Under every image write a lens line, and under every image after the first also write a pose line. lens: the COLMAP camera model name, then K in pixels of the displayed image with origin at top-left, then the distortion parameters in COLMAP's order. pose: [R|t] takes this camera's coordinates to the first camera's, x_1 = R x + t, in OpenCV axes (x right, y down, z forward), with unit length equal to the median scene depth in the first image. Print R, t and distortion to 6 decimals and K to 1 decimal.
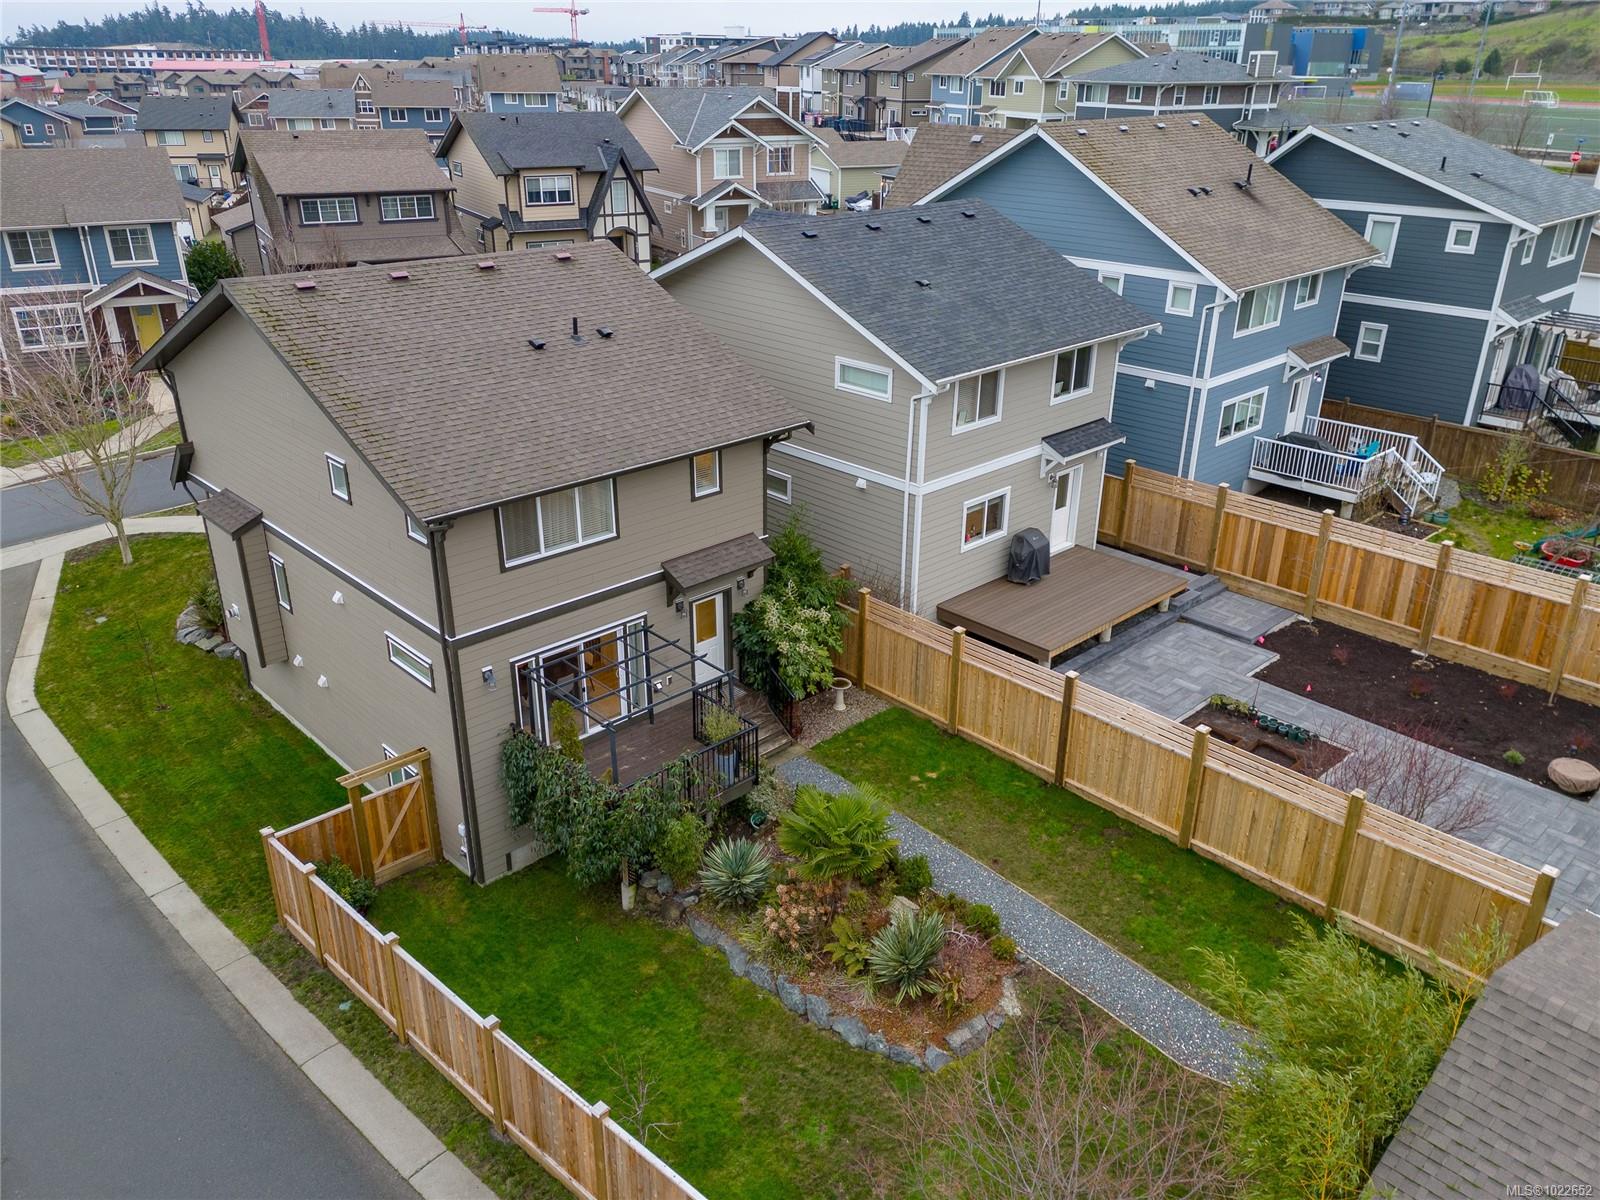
lens RADIAL K [[1182.4, 0, 800.0], [0, 1182.4, 600.0], [0, 0, 1]] dist [0.053034, -0.029482]
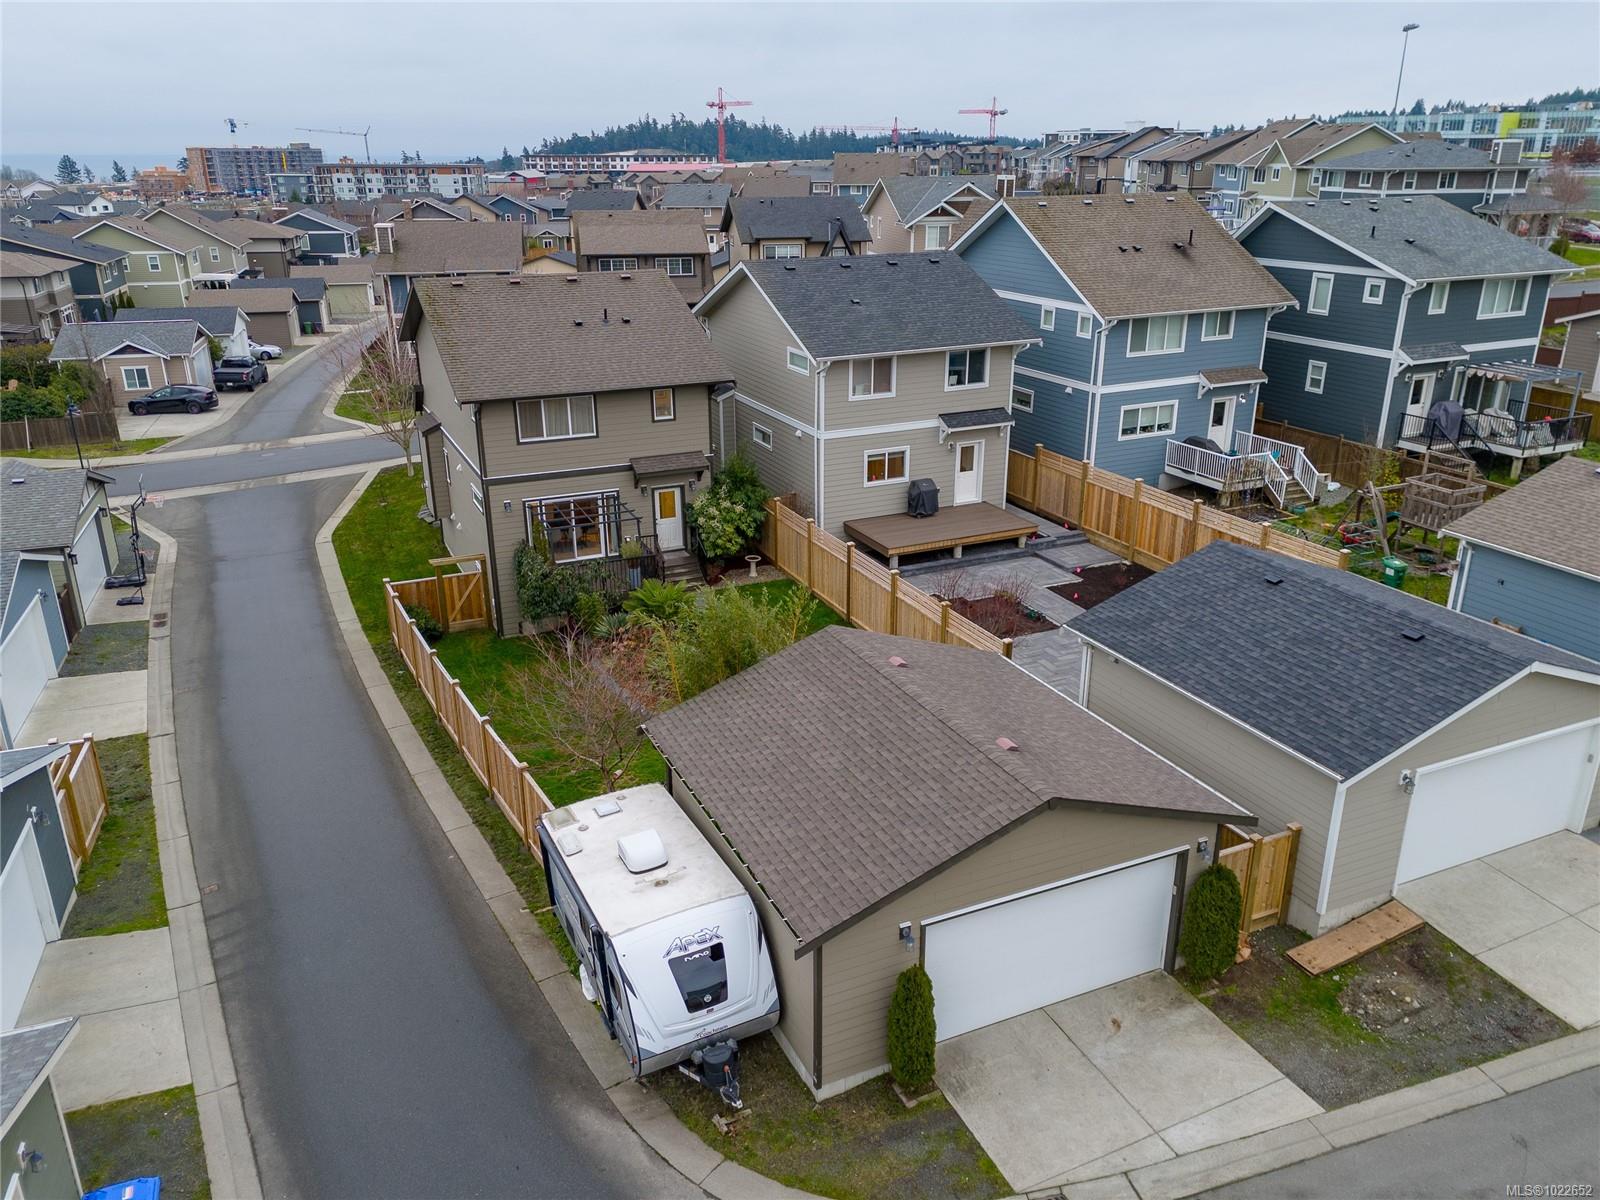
lens RADIAL K [[1159.1, 0, 800.0], [0, 1159.1, 600.0], [0, 0, 1]] dist [0.064614, -0.059339]
pose [[0.946276, 0.105126, -0.305795, 0.428763], [-0.123760, 0.991417, -0.042144, 0.139734], [0.298740, 0.077726, 0.951164, -0.299988]]
